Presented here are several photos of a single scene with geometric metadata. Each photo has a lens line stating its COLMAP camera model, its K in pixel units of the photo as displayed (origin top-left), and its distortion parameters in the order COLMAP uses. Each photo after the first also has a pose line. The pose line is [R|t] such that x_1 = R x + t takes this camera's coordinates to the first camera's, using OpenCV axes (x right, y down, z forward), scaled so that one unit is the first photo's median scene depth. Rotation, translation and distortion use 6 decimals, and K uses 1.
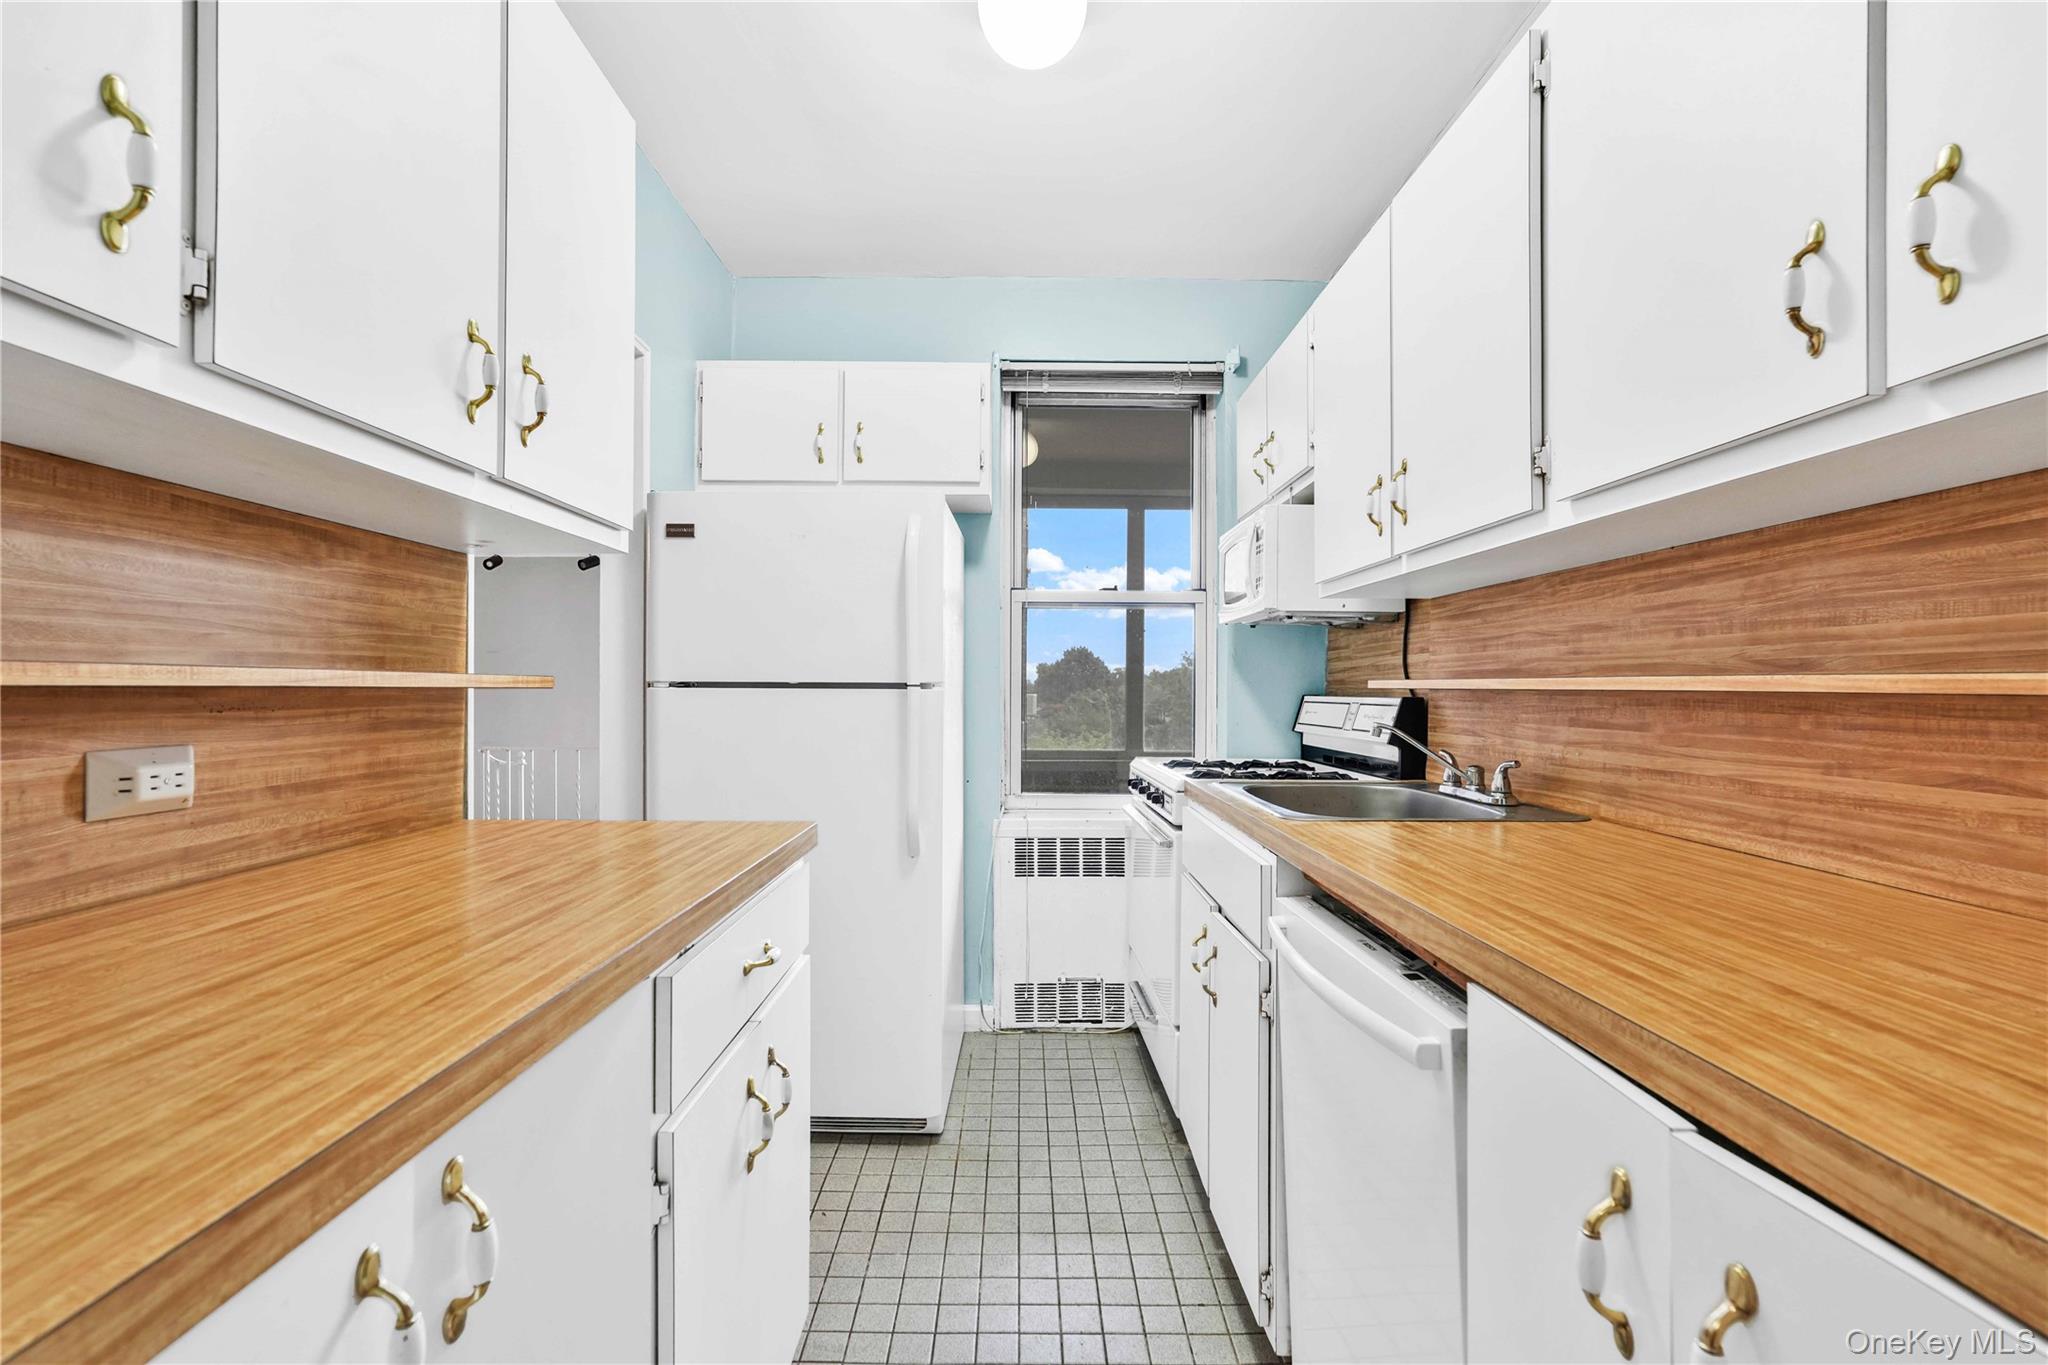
lens RADIAL K [[914.2, 0, 1020.7], [0, 914.2, 683.9], [0, 0, 1]] dist [-0.017662, 0.009413]
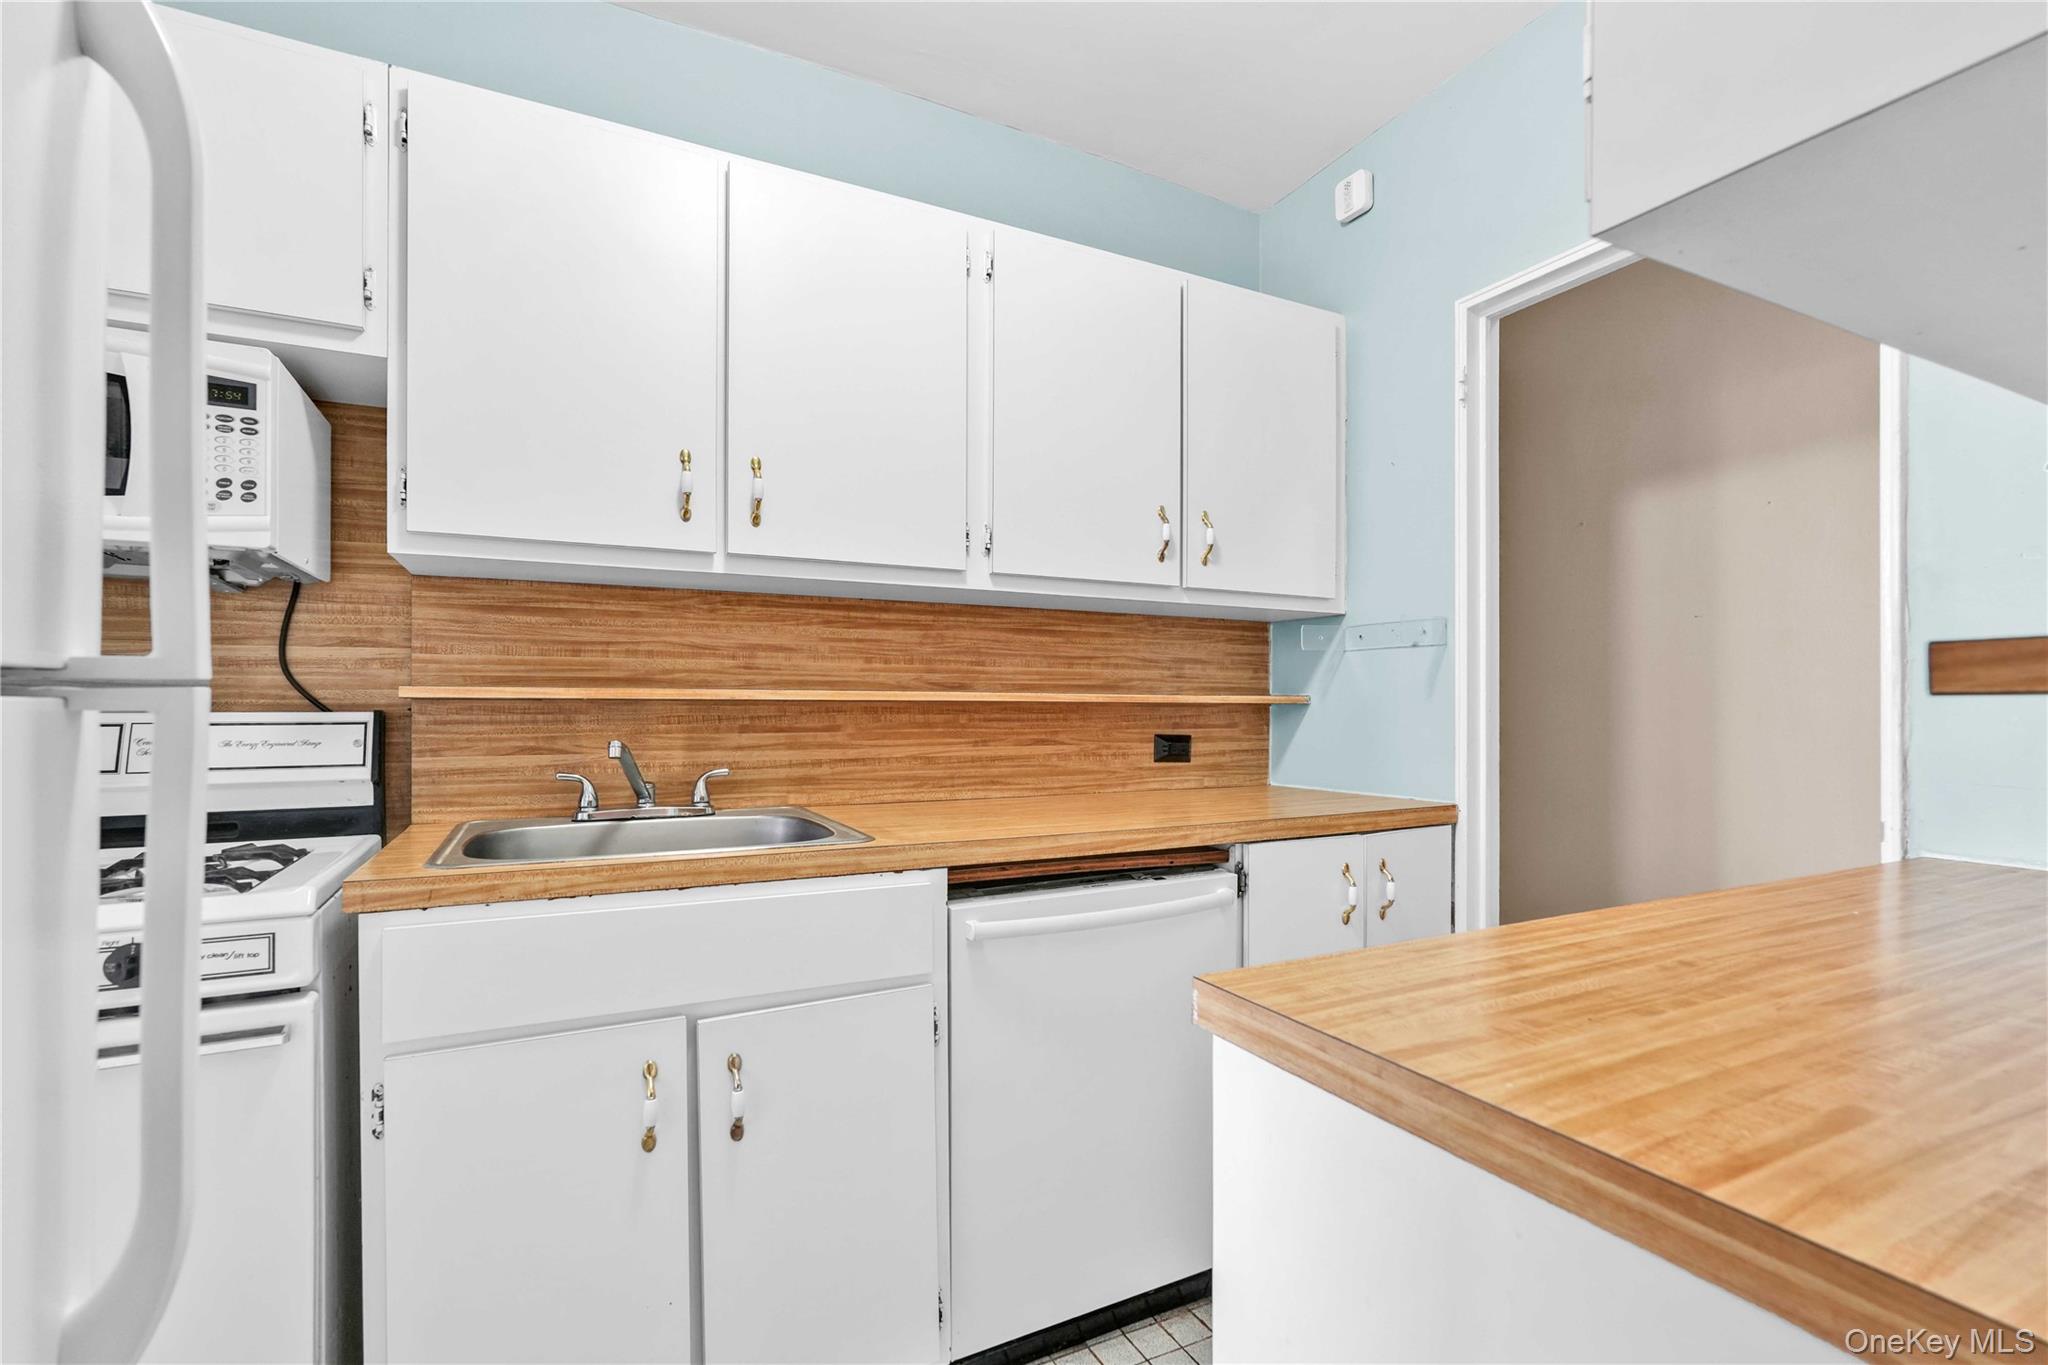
lens RADIAL K [[914.2, 0, 1020.7], [0, 914.2, 683.9], [0, 0, 1]] dist [-0.017662, 0.009413]
pose [[-0.439548, 0.018088, 0.898037, -0.652799], [-0.006020, 0.999715, -0.023082, 0.012155], [-0.898199, -0.015552, -0.439314, 1.381744]]
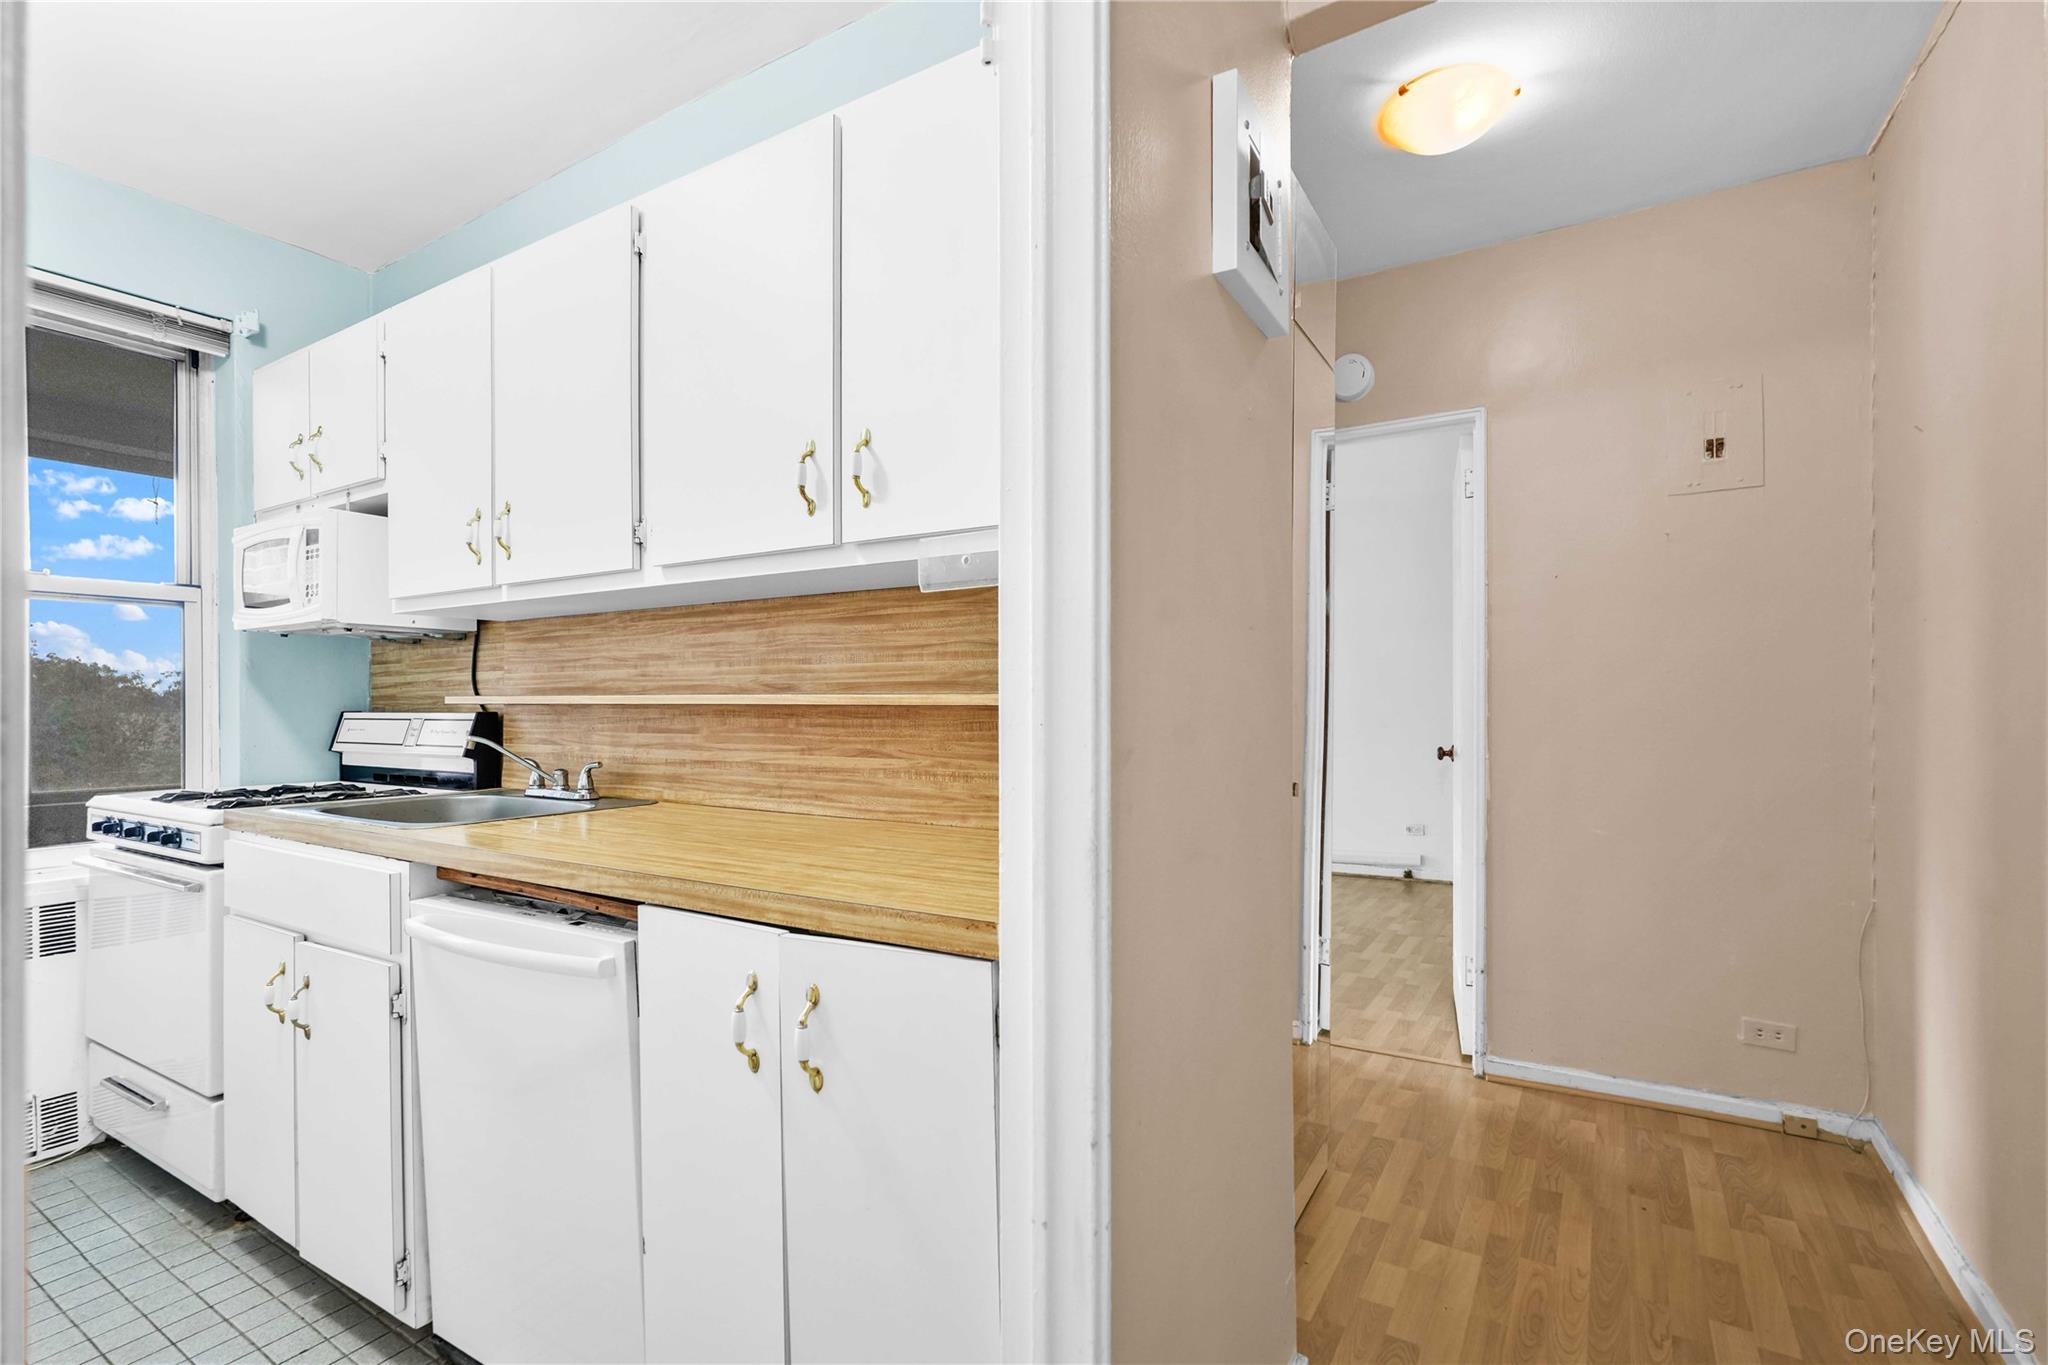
lens RADIAL K [[939.7, 0, 1023.7], [0, 939.7, 700.5], [0, 0, 1]] dist [-0.021260, 0.008417]
pose [[0.531026, -0.004737, 0.847342, -0.265459], [0.002082, 0.999989, 0.004285, -0.003457], [-0.847353, -0.000511, 0.531030, -0.189367]]
